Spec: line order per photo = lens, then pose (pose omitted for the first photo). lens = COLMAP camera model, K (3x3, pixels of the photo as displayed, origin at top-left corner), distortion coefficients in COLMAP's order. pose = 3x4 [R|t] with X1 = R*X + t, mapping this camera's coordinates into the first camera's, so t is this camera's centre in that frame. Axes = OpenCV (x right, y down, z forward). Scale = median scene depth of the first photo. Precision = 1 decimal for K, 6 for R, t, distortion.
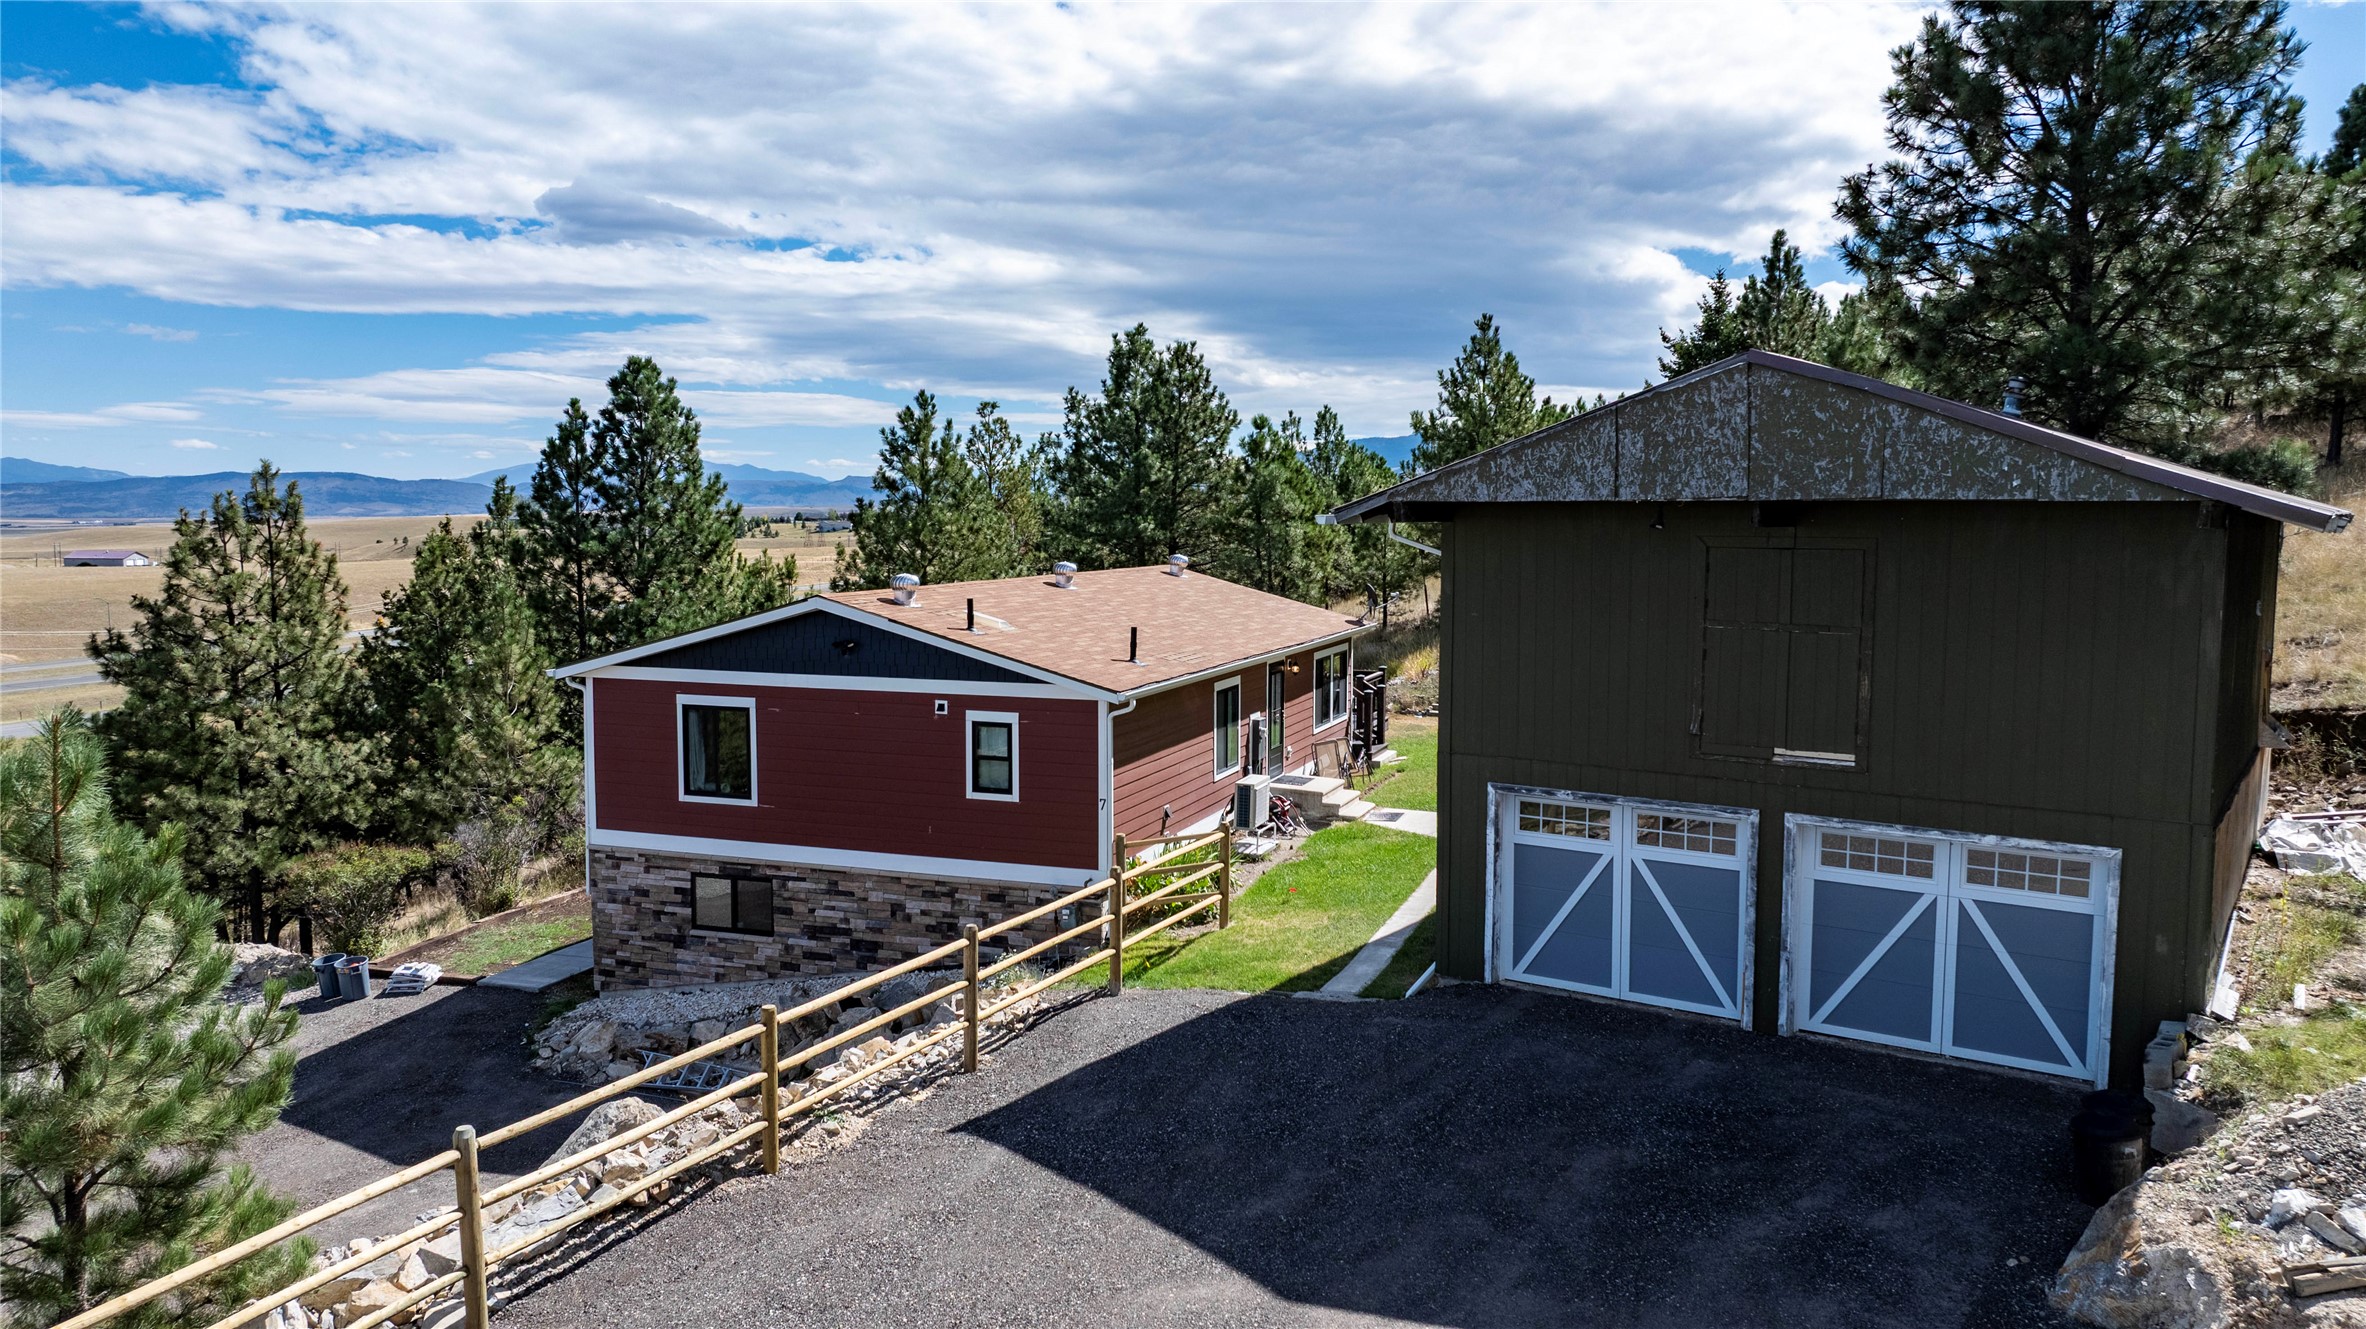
lens RADIAL K [[1664.7, 0, 1193.4], [0, 1664.7, 661.4], [0, 0, 1]] dist [-0.014825, -0.006983]
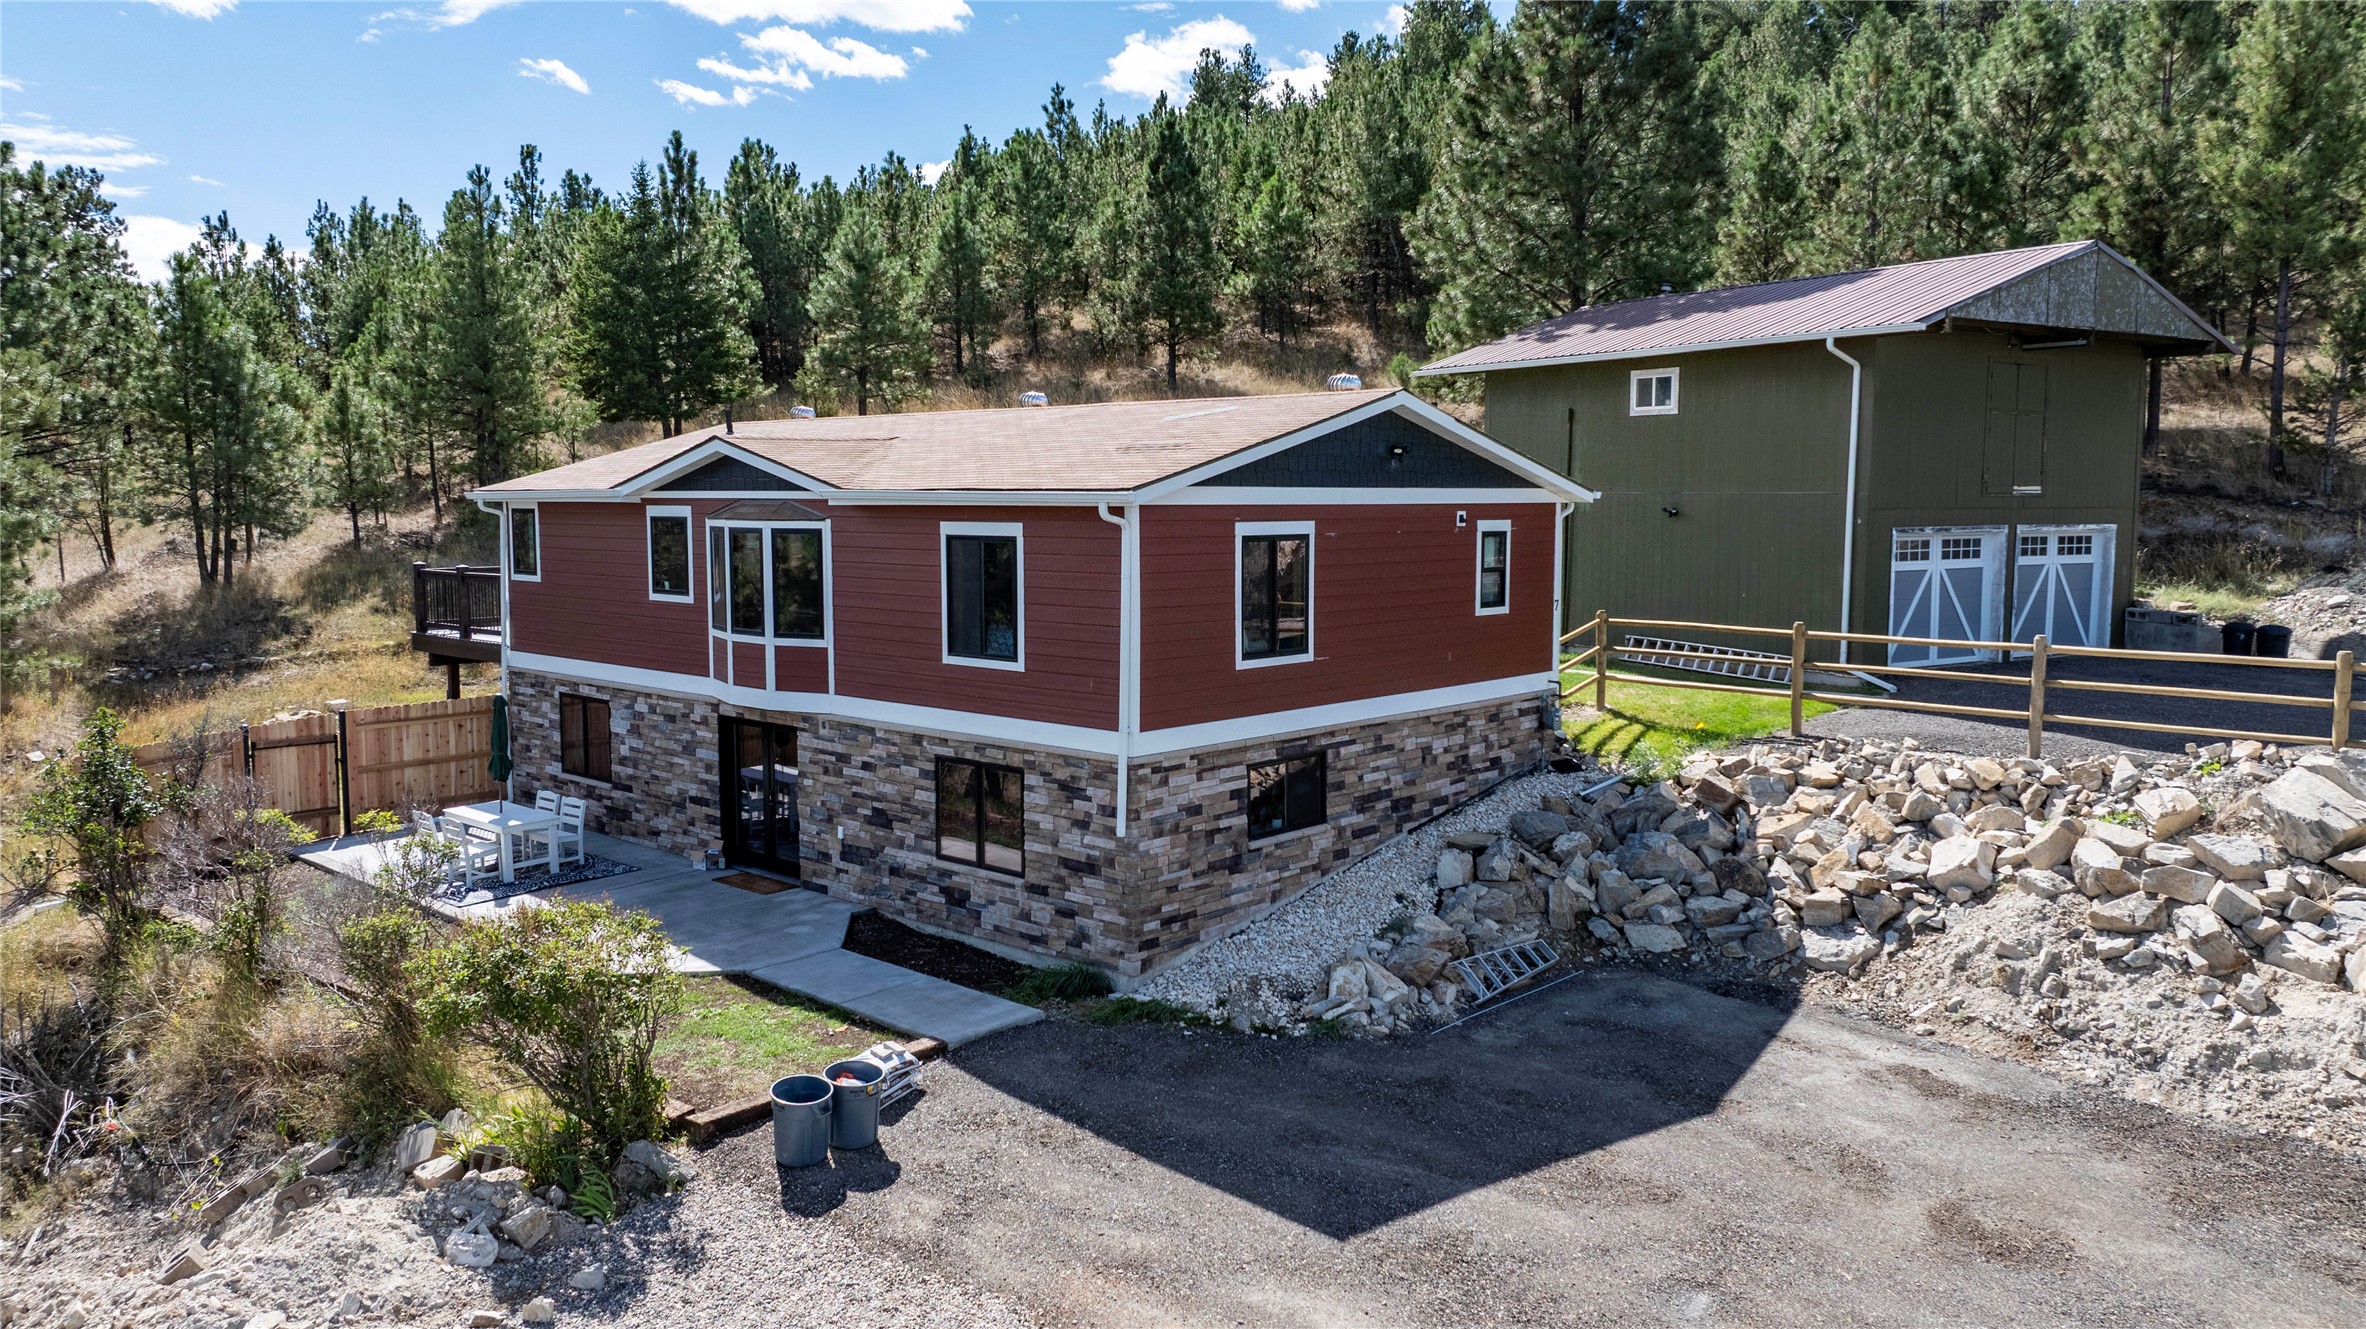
lens RADIAL K [[1664.7, 0, 1193.4], [0, 1664.7, 661.4], [0, 0, 1]] dist [-0.014825, -0.006983]
pose [[0.392282, -0.096565, 0.914762, -1.000374], [0.085253, 0.994011, 0.068371, 0.029185], [-0.915886, 0.051166, 0.398165, 0.739009]]
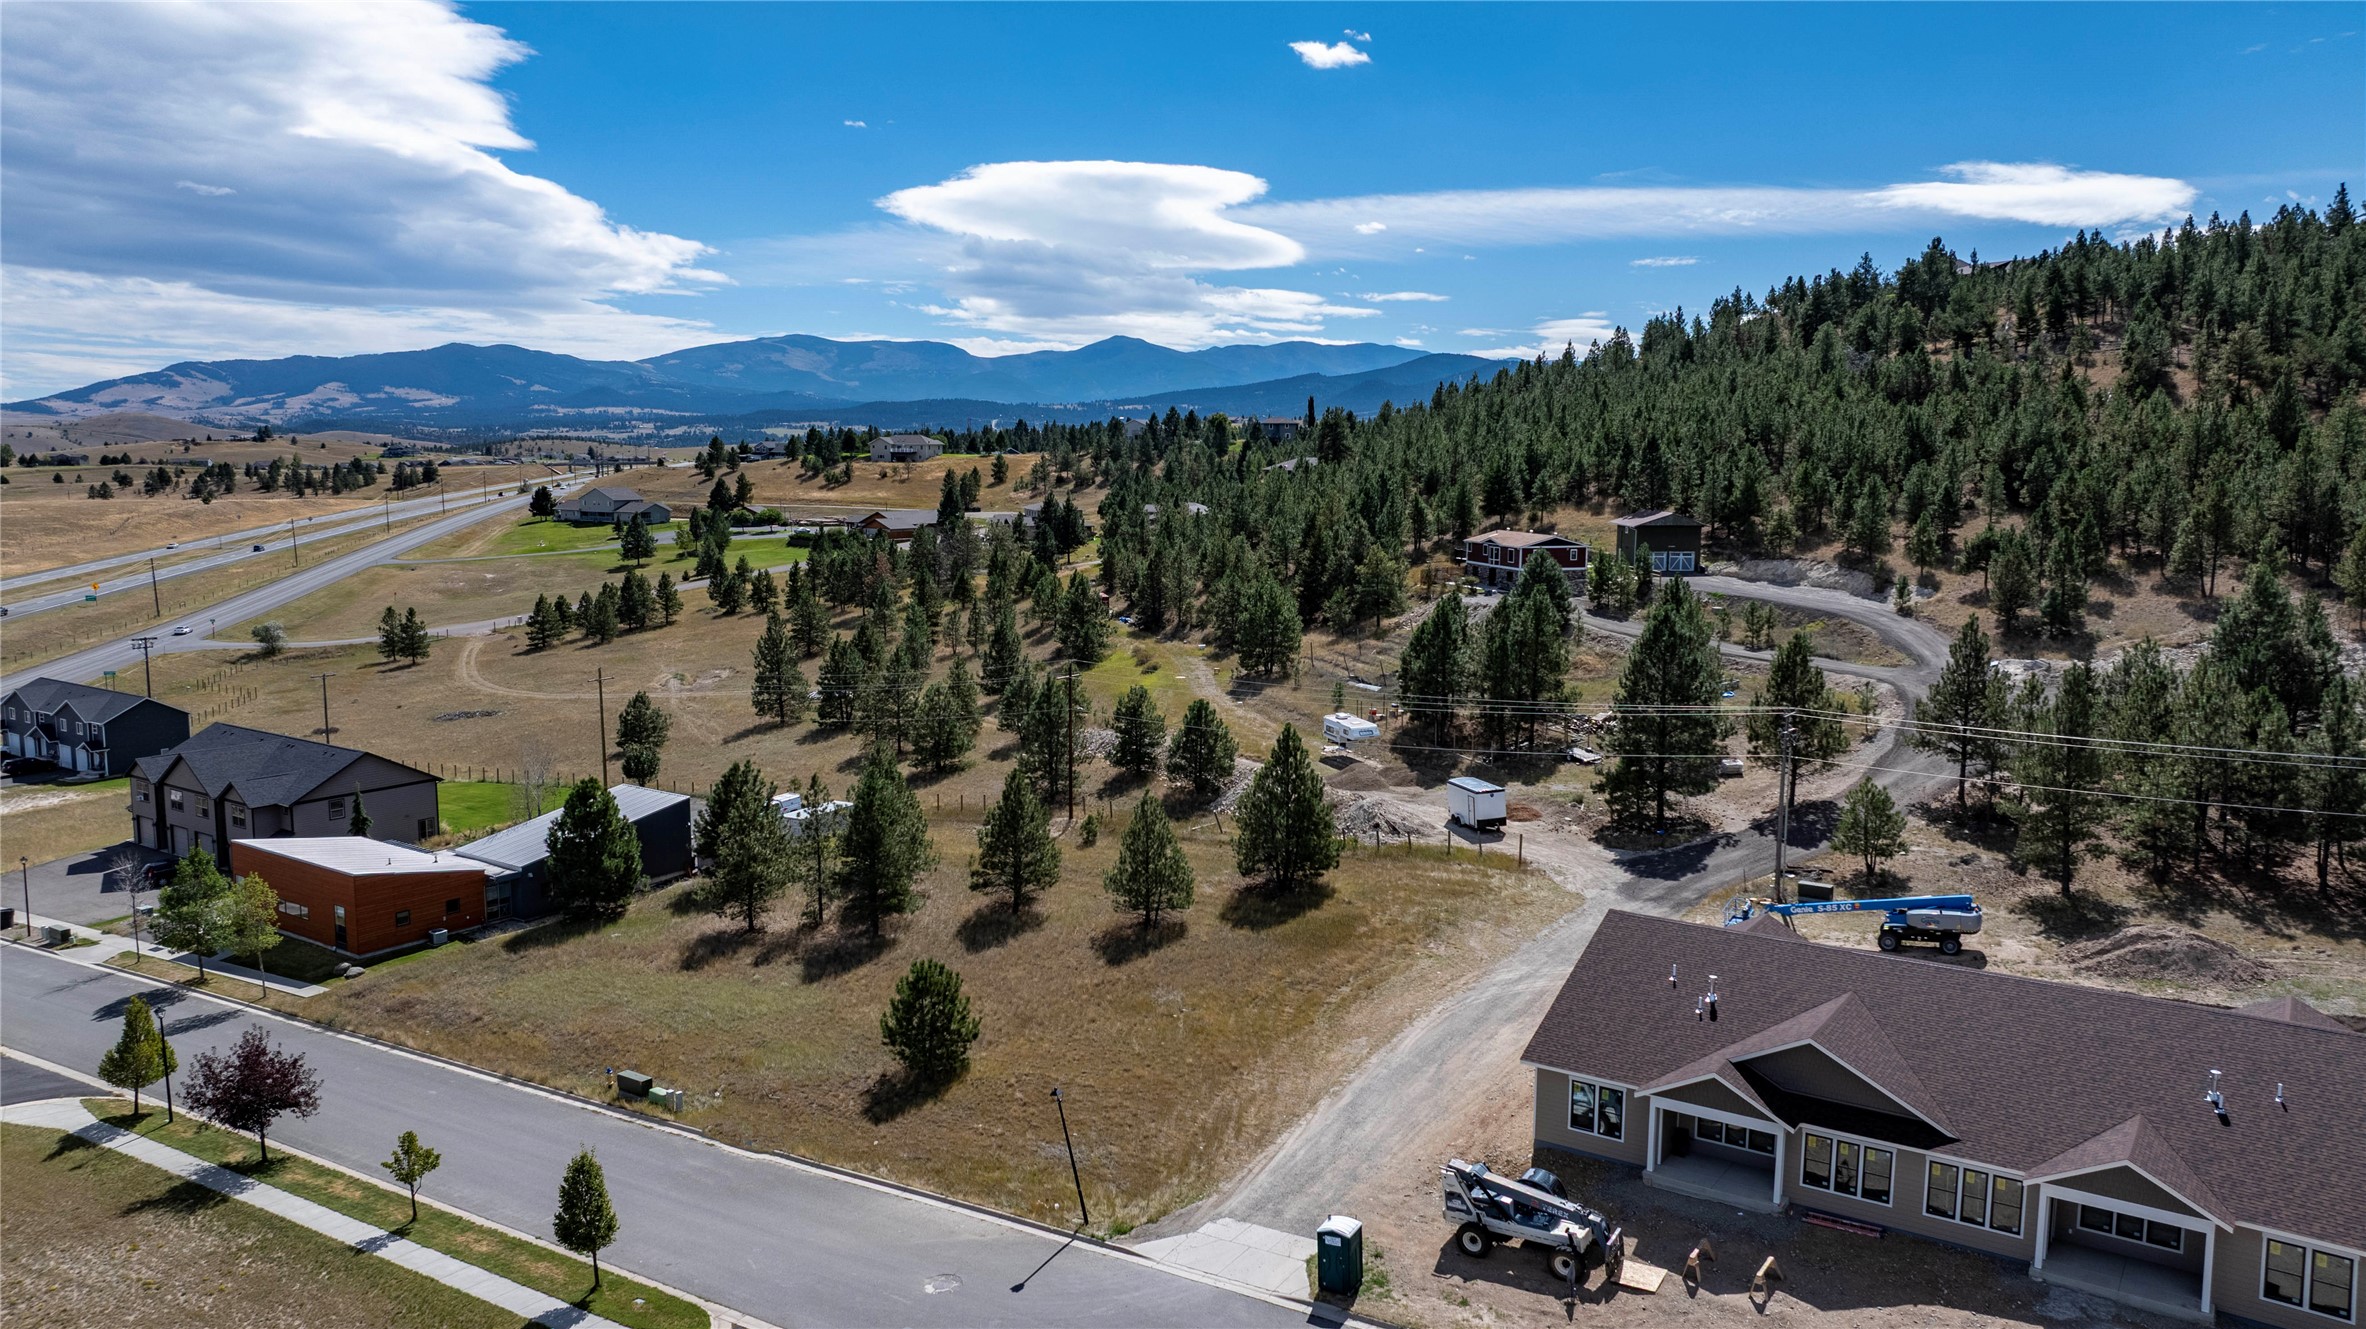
lens RADIAL K [[1675.3, 0, 1190.0], [0, 1675.3, 648.9], [0, 0, 1]] dist [-0.046822, 0.055057]
pose [[0.811051, -0.070943, 0.580658, -6.210507], [0.052127, 0.997435, 0.049052, 0.015691], [-0.582649, -0.009515, 0.812668, -4.427046]]
